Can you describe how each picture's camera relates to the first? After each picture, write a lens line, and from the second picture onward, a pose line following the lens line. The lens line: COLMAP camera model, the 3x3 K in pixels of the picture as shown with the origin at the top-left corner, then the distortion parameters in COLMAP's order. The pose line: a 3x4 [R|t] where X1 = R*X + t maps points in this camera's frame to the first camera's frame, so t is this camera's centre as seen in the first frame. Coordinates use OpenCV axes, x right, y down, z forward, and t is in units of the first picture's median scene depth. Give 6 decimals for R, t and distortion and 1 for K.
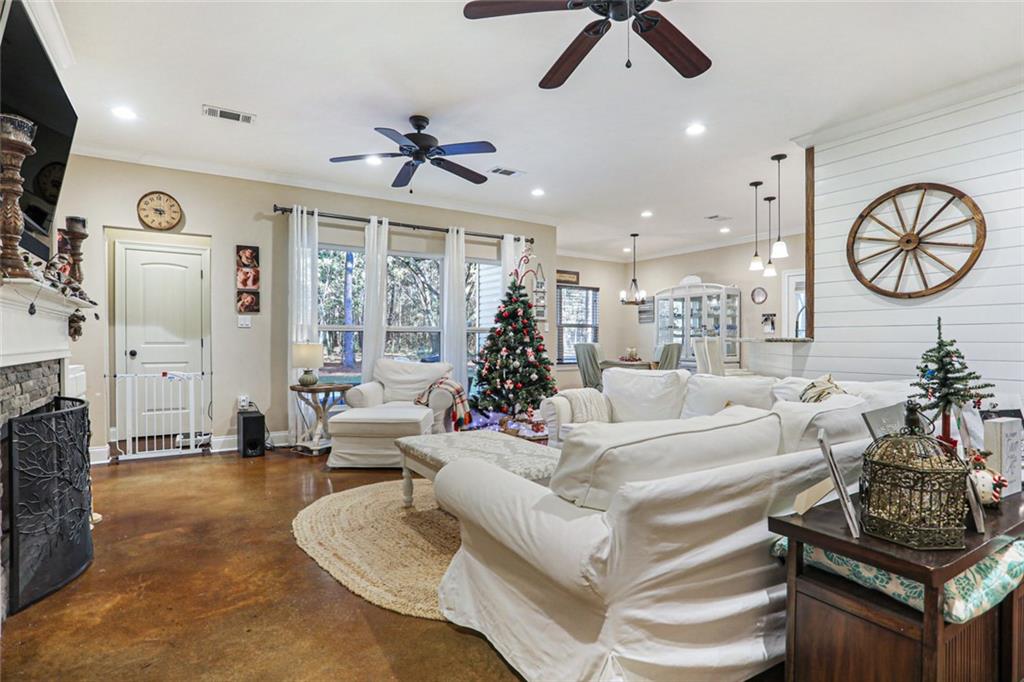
lens RADIAL K [[519.0, 0, 512.0], [0, 519.0, 341.0], [0, 0, 1]] dist [-0.006686, -0.000494]
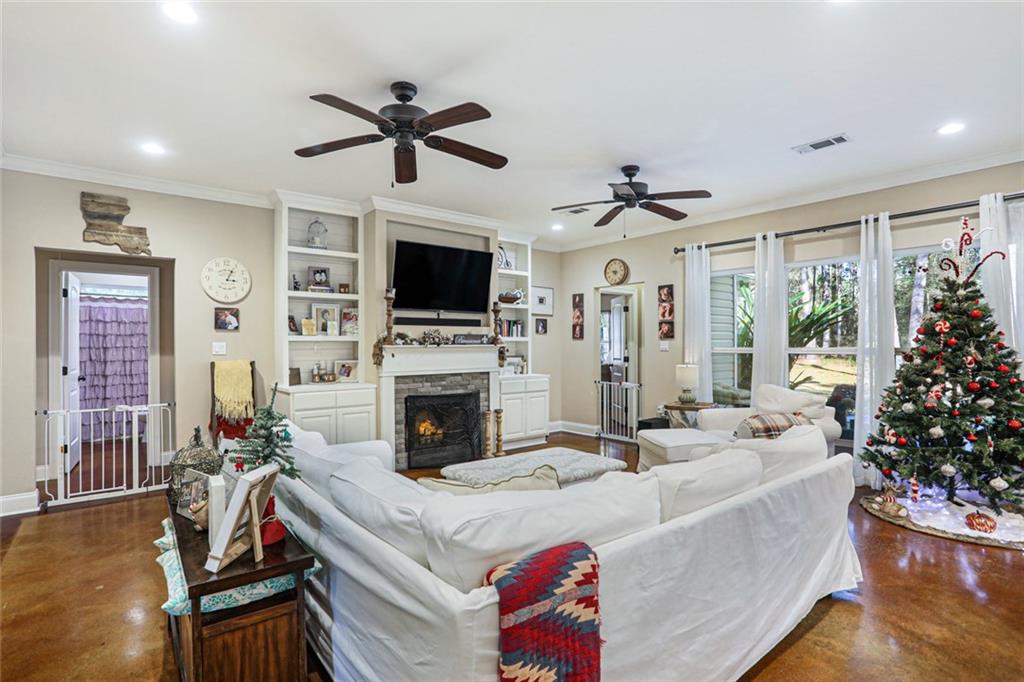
lens RADIAL K [[519.0, 0, 512.0], [0, 519.0, 341.0], [0, 0, 1]] dist [-0.006686, -0.000494]
pose [[0.121316, -0.011835, -0.992543, 0.678760], [-0.006094, 0.999901, -0.012667, -0.031705], [0.992595, 0.007585, 0.121232, 0.486332]]
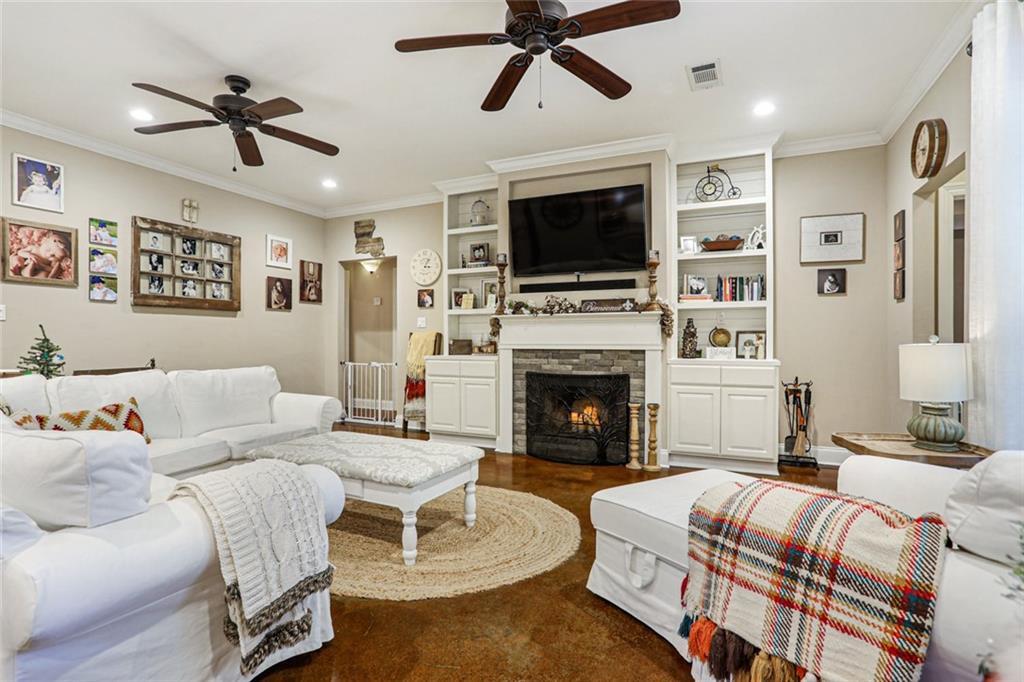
lens RADIAL K [[511.1, 0, 512.0], [0, 511.1, 341.0], [0, 0, 1]] dist [-0.031455, 0.000504]
pose [[-0.840723, -0.003617, -0.541453, 0.130146], [-0.009255, 0.999928, 0.007692, 0.004667], [0.541386, 0.011478, -0.840696, 1.166326]]
